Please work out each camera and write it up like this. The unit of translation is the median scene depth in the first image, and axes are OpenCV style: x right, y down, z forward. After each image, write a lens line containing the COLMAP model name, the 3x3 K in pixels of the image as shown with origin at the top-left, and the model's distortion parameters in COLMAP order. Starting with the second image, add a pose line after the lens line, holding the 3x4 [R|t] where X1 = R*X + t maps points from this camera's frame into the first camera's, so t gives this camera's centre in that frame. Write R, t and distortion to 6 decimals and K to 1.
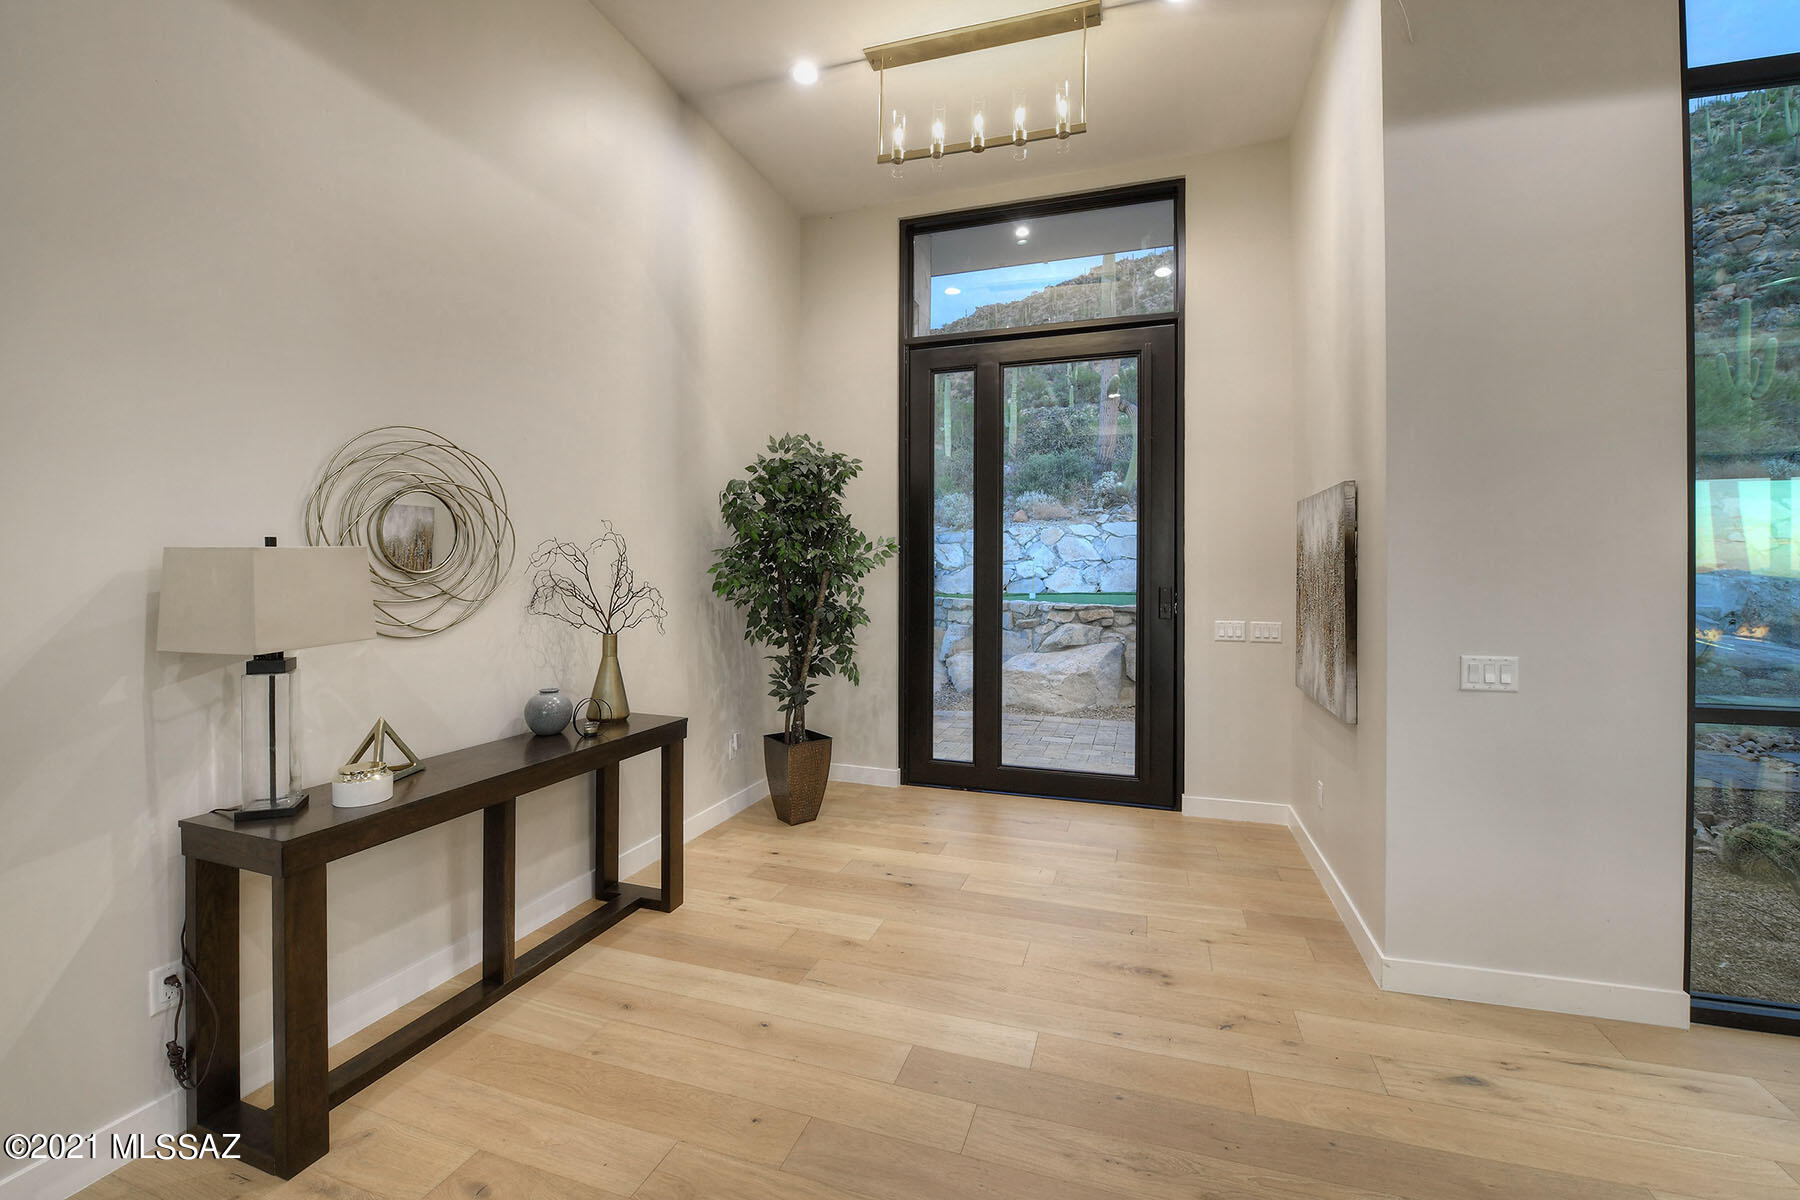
lens RADIAL K [[729.6, 0, 907.9], [0, 729.6, 570.5], [0, 0, 1]] dist [-0.000158, -0.000008]
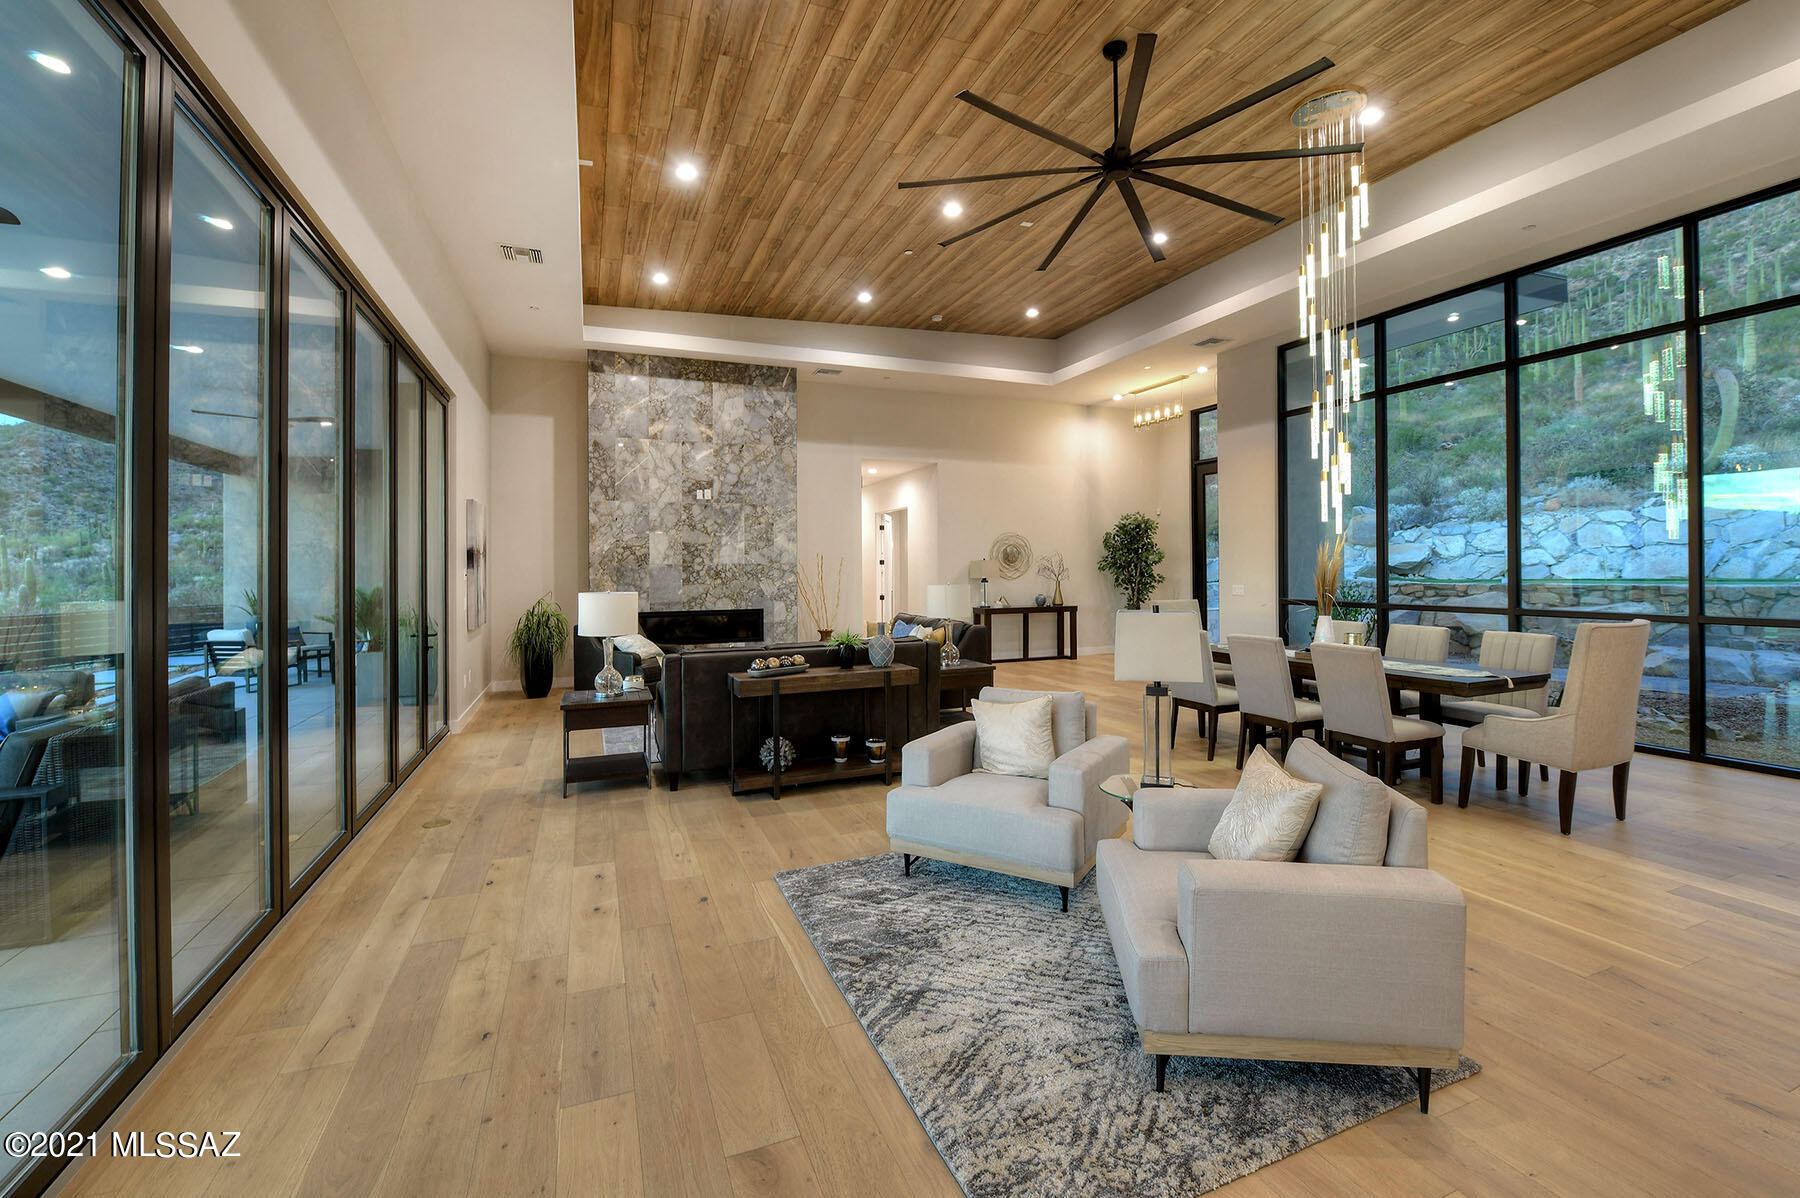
lens RADIAL K [[756.8, 0, 902.9], [0, 756.8, 564.3], [0, 0, 1]] dist [-0.000072, -0.000007]
pose [[0.649593, -0.010929, -0.760204, 1.656298], [0.012487, 0.999915, -0.003705, 0.007011], [0.760180, -0.007086, 0.649674, -1.717445]]
